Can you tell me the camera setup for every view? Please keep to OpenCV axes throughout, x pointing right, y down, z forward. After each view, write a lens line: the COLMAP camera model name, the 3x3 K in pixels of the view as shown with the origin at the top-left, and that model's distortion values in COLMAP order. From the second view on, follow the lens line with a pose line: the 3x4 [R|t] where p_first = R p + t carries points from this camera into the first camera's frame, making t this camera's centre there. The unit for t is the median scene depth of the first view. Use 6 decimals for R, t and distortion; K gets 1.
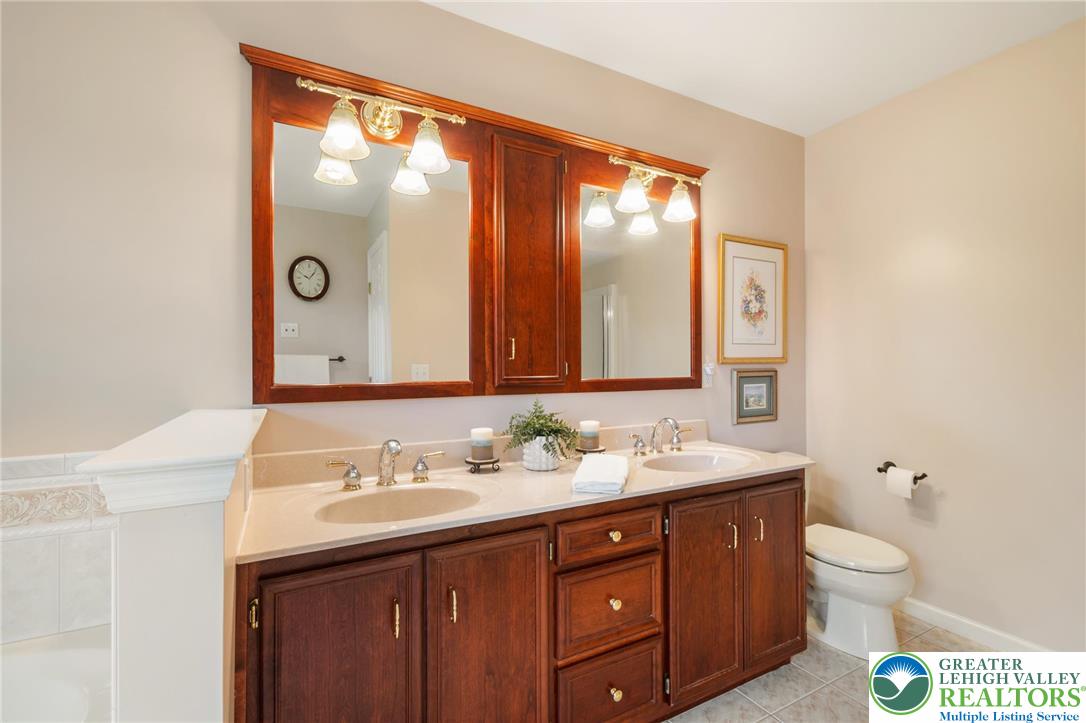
lens RADIAL K [[484.9, 0, 549.7], [0, 484.9, 358.5], [0, 0, 1]] dist [0.004484, -0.002342]
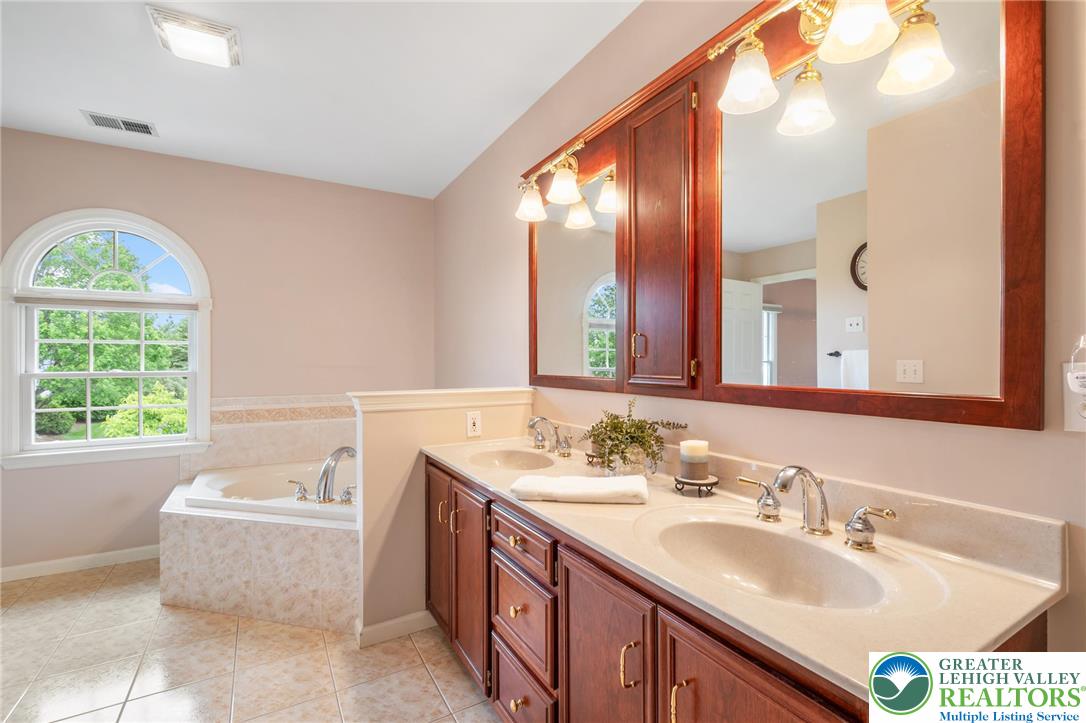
lens RADIAL K [[484.9, 0, 547.3], [0, 484.9, 360.6], [0, 0, 1]] dist [0.004484, -0.002342]
pose [[0.020349, 0.003416, -0.999787, 1.044874], [0.012749, 0.999912, 0.003676, 0.004168], [0.999712, -0.012821, 0.020304, 0.990023]]
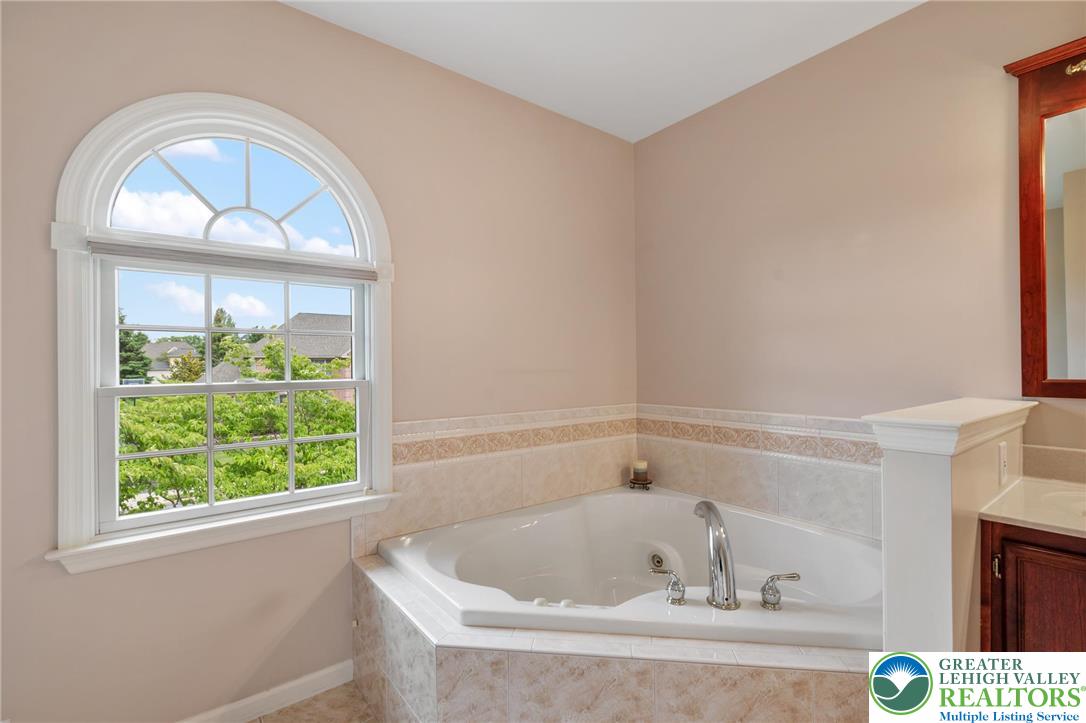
lens RADIAL K [[484.9, 0, 545.1], [0, 484.9, 365.9], [0, 0, 1]] dist [0.004484, -0.002342]
pose [[0.151425, 0.003475, -0.988463, 0.283318], [0.018287, 0.999813, 0.006316, 0.001666], [0.988300, -0.019033, 0.151333, -0.194142]]
